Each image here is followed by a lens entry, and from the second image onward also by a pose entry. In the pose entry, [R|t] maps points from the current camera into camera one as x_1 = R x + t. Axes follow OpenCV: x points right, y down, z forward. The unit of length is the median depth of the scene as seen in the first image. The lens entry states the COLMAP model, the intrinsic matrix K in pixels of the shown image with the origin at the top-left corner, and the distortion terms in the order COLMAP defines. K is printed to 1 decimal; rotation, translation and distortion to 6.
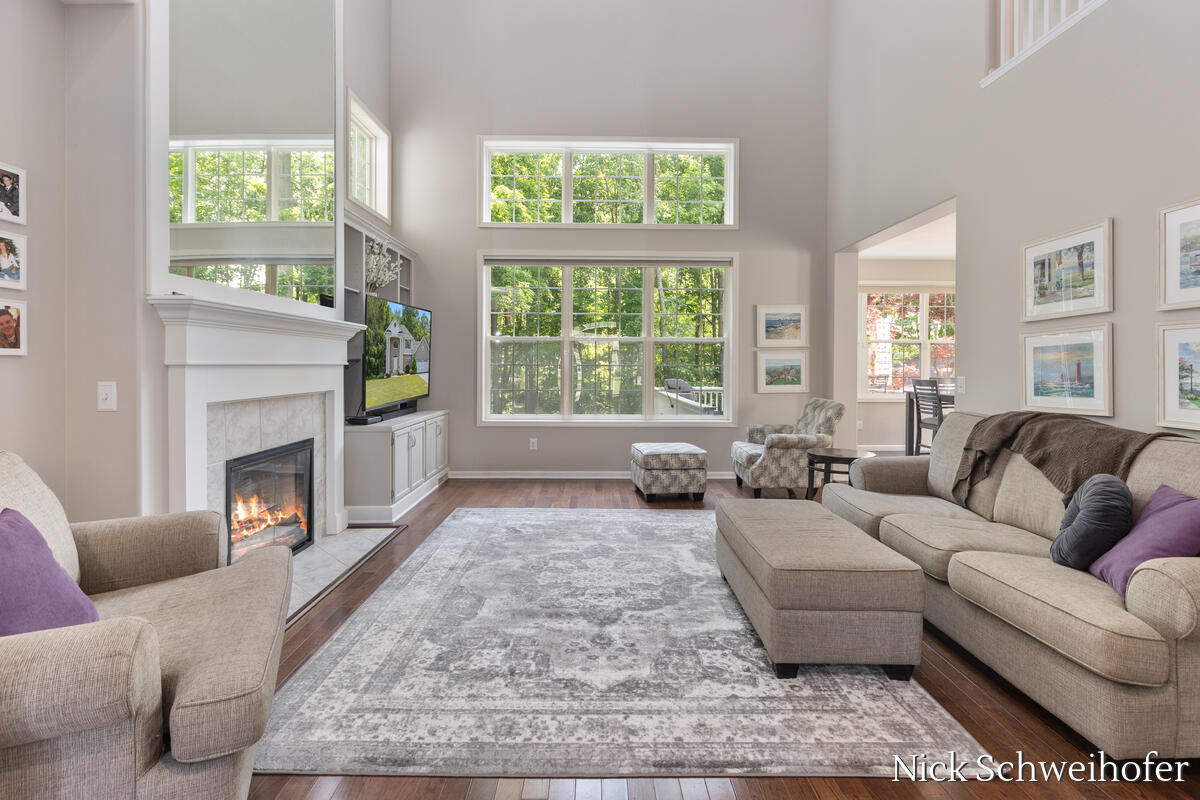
lens RADIAL K [[555.0, 0, 593.2], [0, 555.0, 367.3], [0, 0, 1]] dist [0.001567, -0.001041]
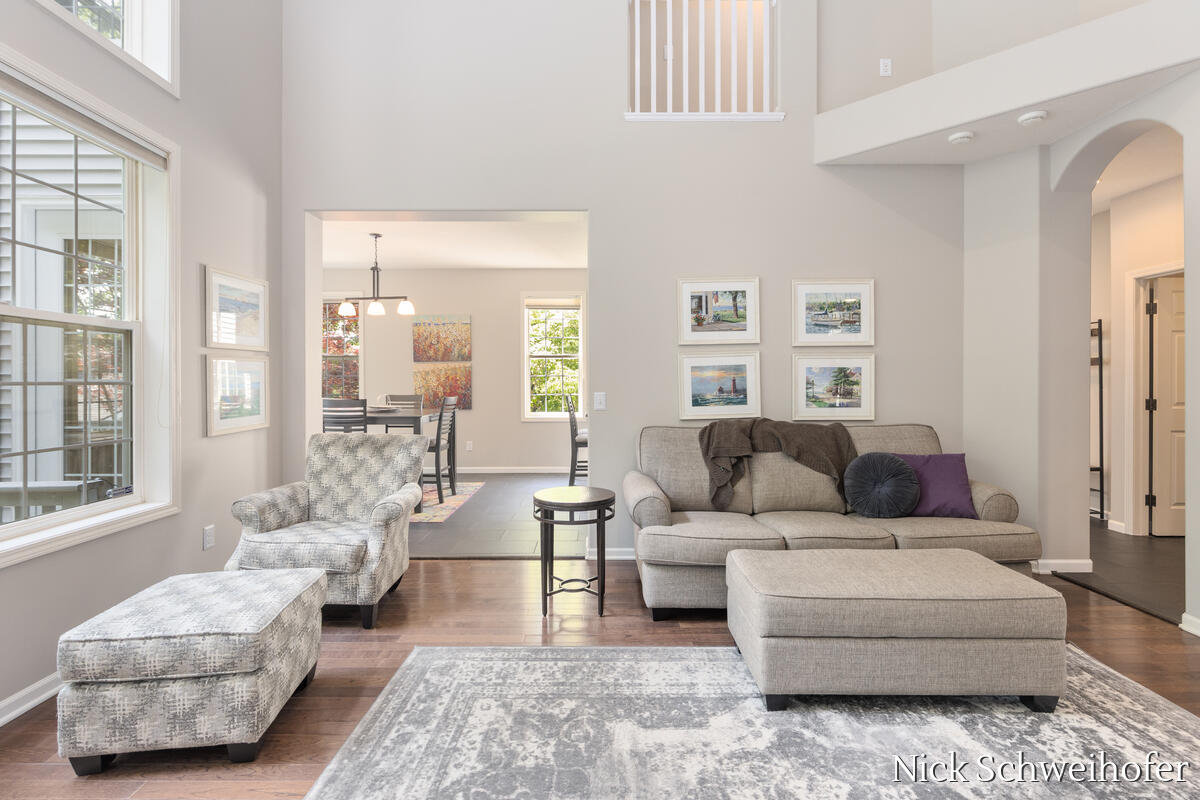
lens RADIAL K [[555.0, 0, 605.3], [0, 555.0, 380.6], [0, 0, 1]] dist [0.001567, -0.001041]
pose [[-0.007325, 0.002961, 0.999969, -0.452502], [0.006030, 0.999978, -0.002917, -0.002963], [-0.999955, 0.006009, -0.007343, 1.321290]]
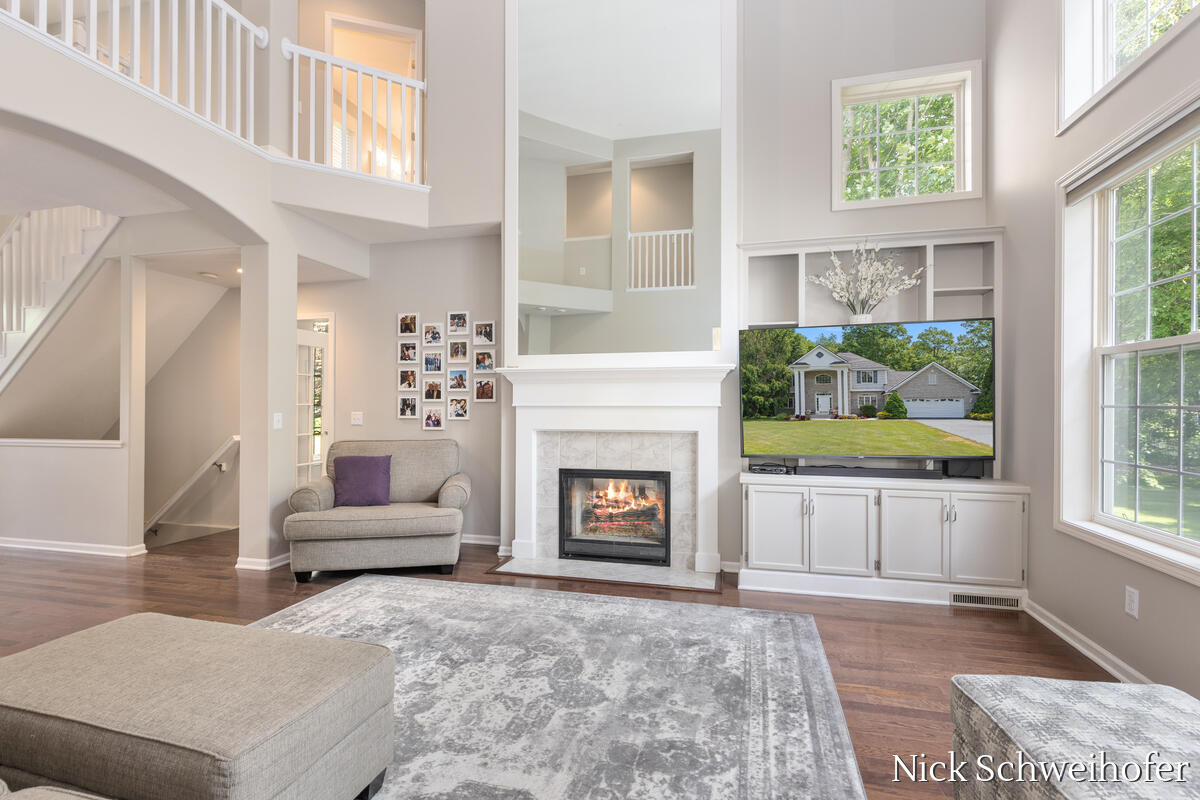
lens RADIAL K [[555.0, 0, 597.9], [0, 555.0, 404.5], [0, 0, 1]] dist [0.001567, -0.001041]
pose [[-0.260106, -0.005663, -0.965563, 0.788486], [-0.002855, 0.999983, -0.005096, -0.001183], [0.965576, 0.001431, -0.260118, 1.499844]]
